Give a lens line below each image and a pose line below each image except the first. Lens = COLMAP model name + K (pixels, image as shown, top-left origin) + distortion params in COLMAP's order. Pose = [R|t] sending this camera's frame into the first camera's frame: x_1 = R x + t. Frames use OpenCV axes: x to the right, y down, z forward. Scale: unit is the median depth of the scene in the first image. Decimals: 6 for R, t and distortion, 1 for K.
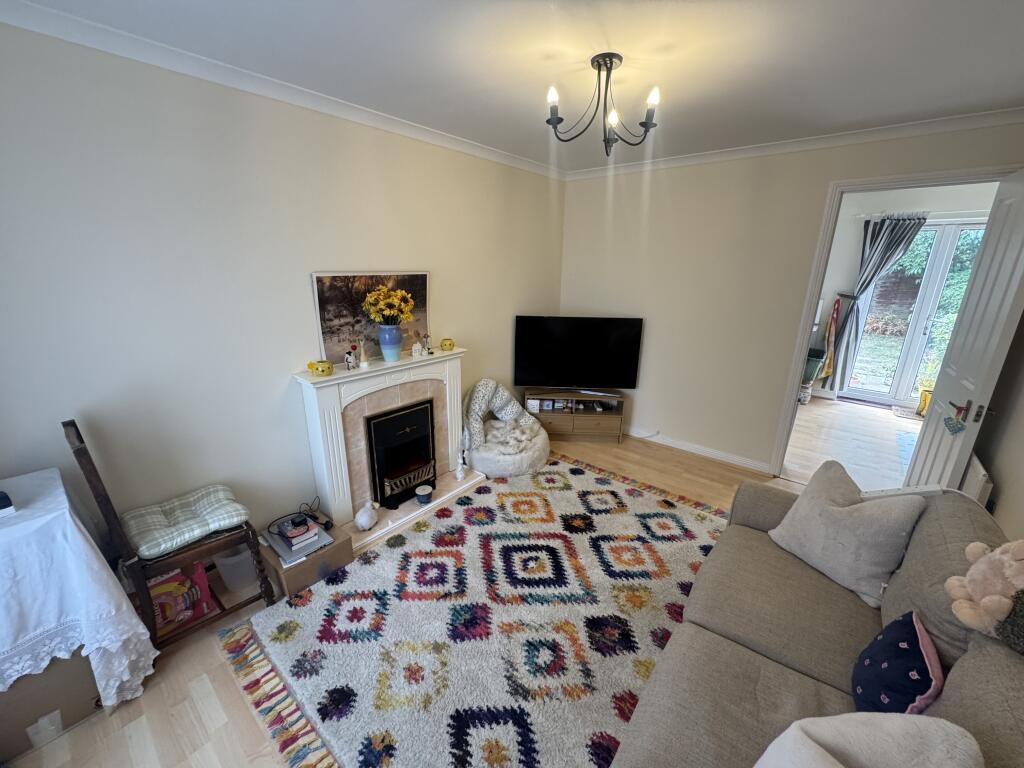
lens RADIAL K [[410.2, 0, 512.0], [0, 410.2, 384.0], [0, 0, 1]] dist [-0.000317, -0.000064]
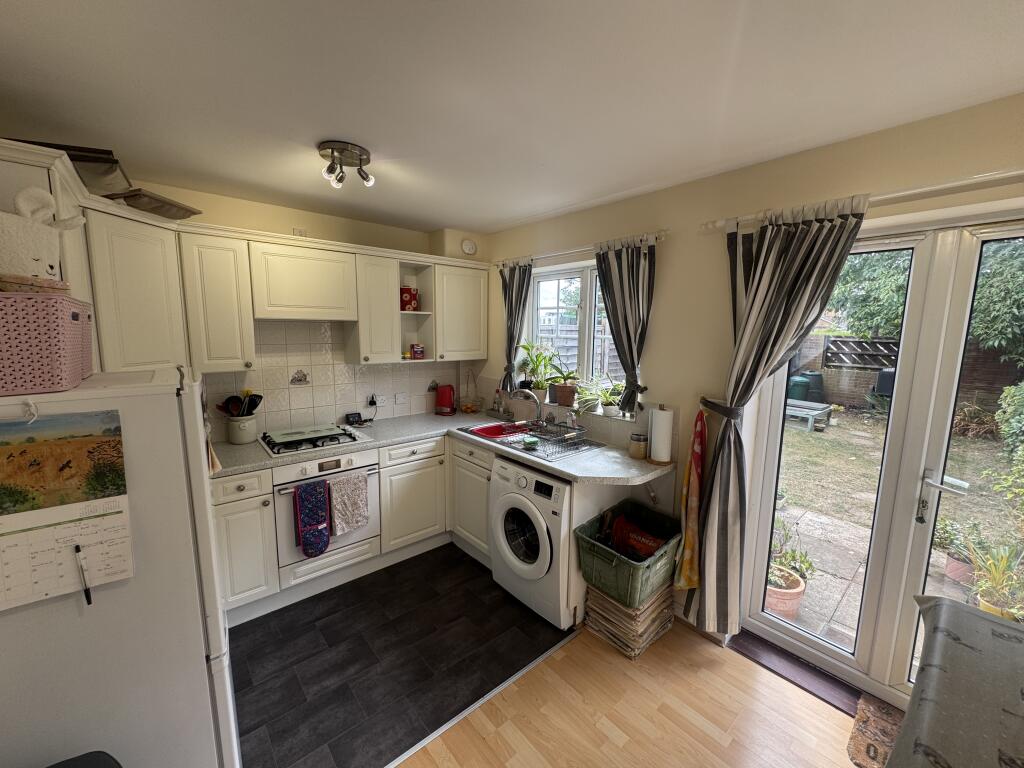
lens RADIAL K [[410.2, 0, 512.0], [0, 410.2, 384.0], [0, 0, 1]] dist [-0.000317, -0.000064]
pose [[0.987426, 0.024226, -0.156217, 0.674997], [-0.047488, 0.988004, -0.146945, -0.164406], [0.150784, 0.152516, 0.976731, 0.548282]]
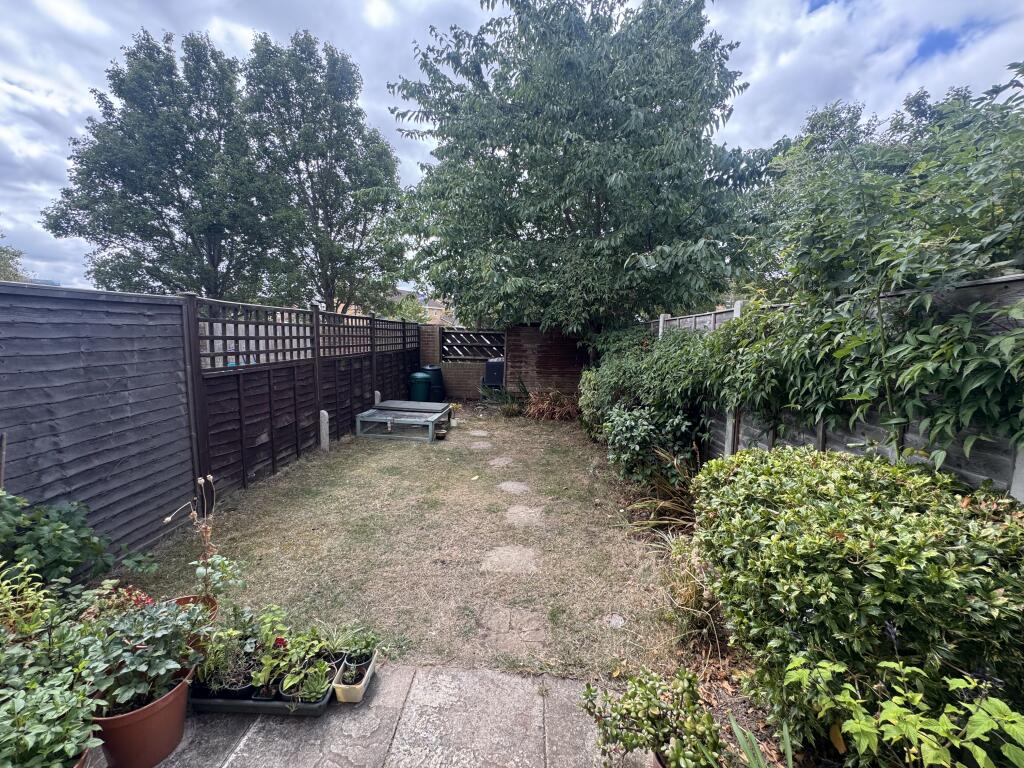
lens RADIAL K [[410.2, 0, 512.0], [0, 410.2, 384.0], [0, 0, 1]] dist [-0.000317, -0.000064]
pose [[0.797712, -0.073739, 0.598513, 1.015797], [0.162805, 0.981976, -0.096008, -0.284283], [-0.580646, 0.174028, 0.795339, 1.100778]]
